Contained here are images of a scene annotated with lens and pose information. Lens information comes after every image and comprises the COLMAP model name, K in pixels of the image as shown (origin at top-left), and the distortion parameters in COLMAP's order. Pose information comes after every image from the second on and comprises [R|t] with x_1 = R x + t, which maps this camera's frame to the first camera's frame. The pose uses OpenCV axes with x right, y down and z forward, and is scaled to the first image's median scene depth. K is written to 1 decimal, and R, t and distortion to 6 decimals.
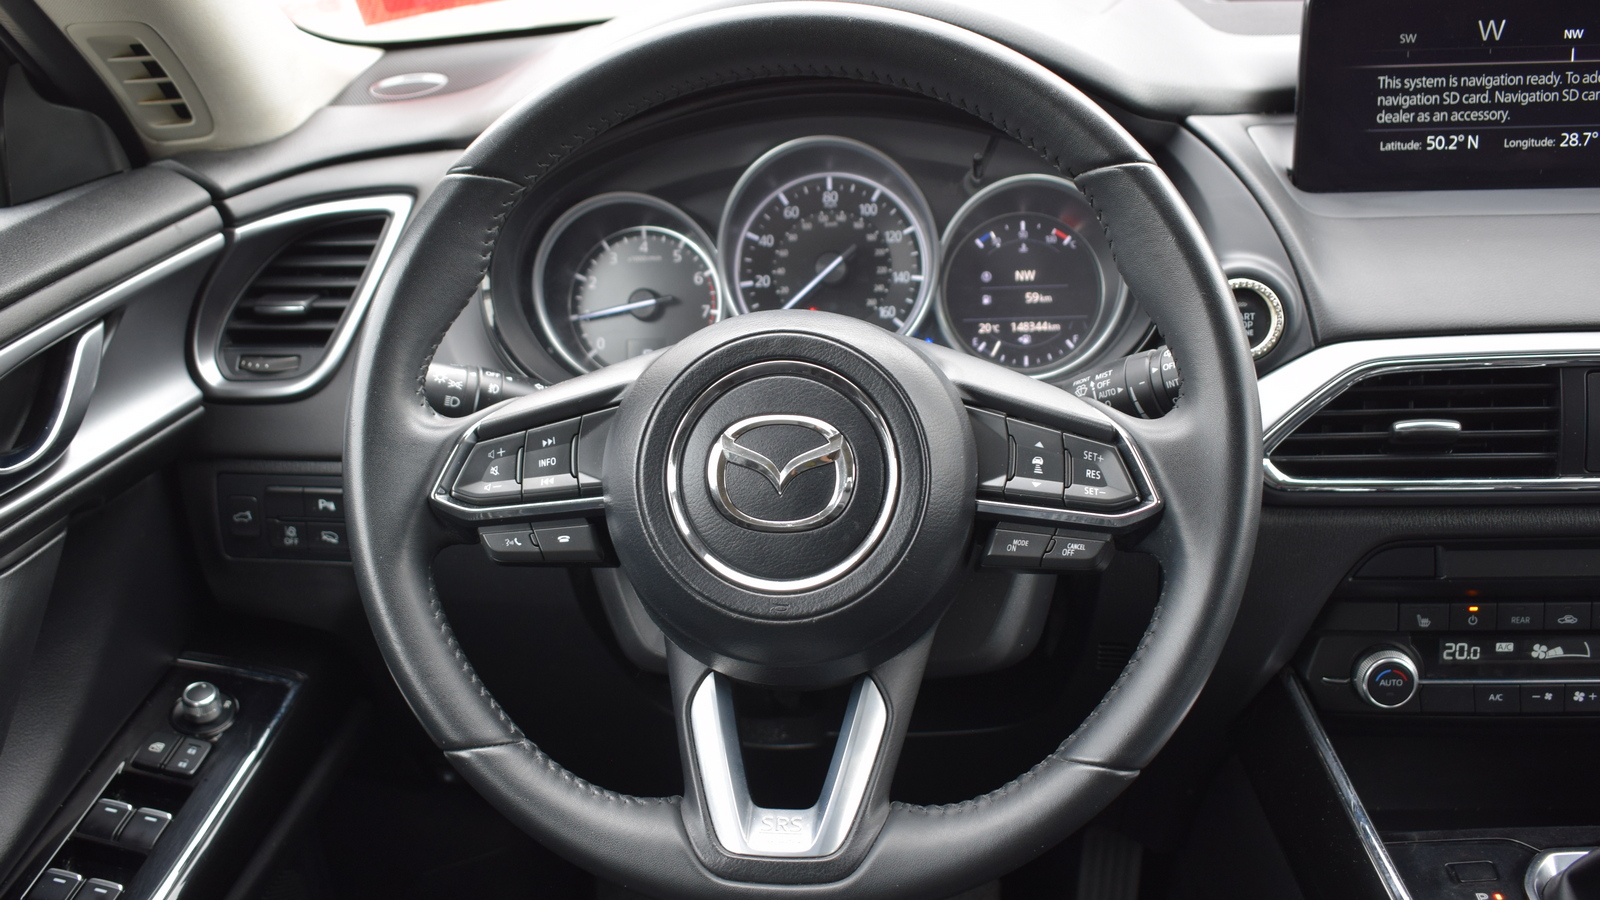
lens RADIAL K [[1698.3, 0, 800.0], [0, 1698.3, 450.0], [0, 0, 1]] dist [-0.083757, 0.018462]
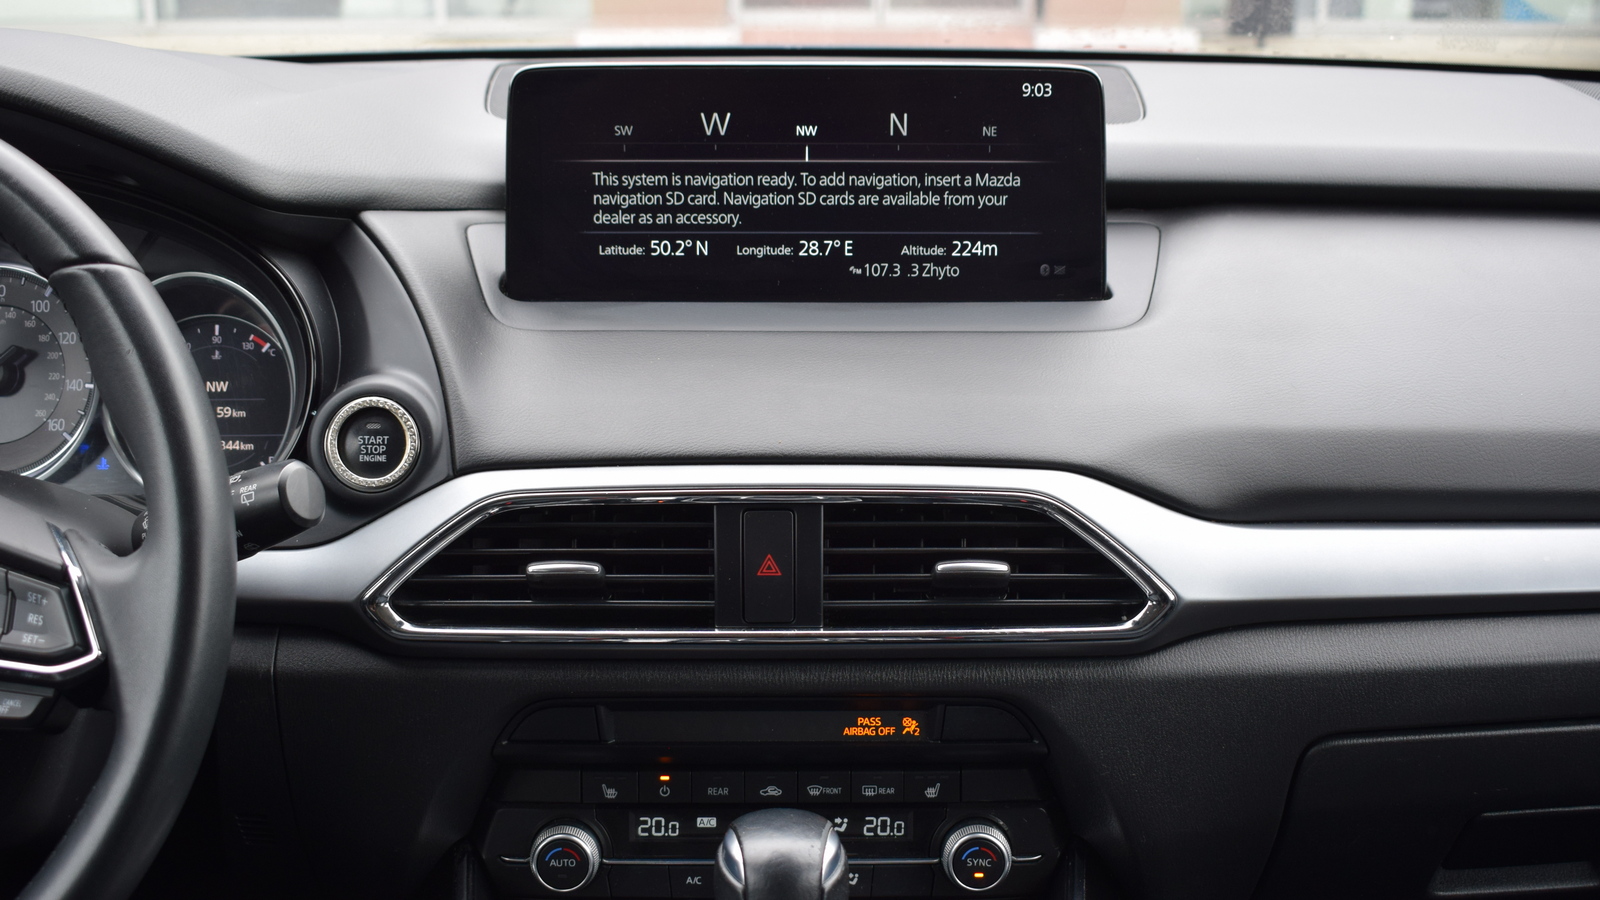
lens RADIAL K [[1955.7, 0, 800.0], [0, 1955.7, 450.0], [0, 0, 1]] dist [-0.071183, 0.018470]
pose [[0.991184, 0.022845, 0.130505, 0.325656], [-0.014250, 0.997690, -0.066420, -0.009145], [-0.131721, 0.063975, 0.989220, -0.027280]]
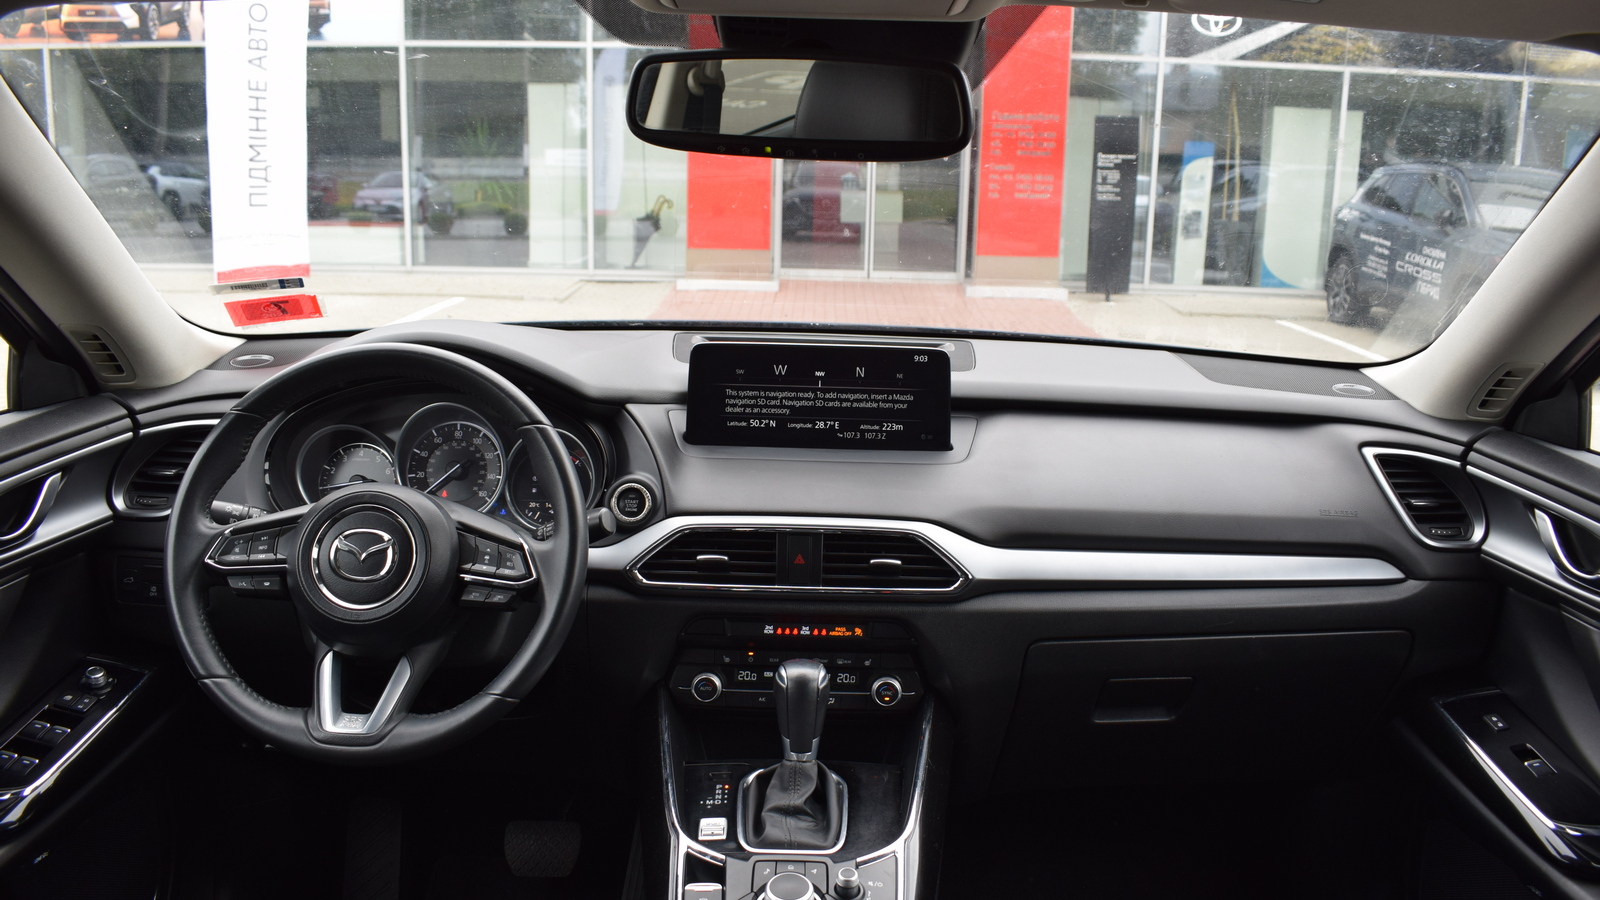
lens RADIAL K [[1249.5, 0, 809.5], [0, 1249.5, 449.4], [0, 0, 1]] dist [-0.096149, 0.016584]
pose [[0.990377, 0.058443, 0.125449, 0.262571], [-0.040067, 0.988723, -0.144297, 0.063630], [-0.132467, 0.137883, 0.981550, -0.490654]]
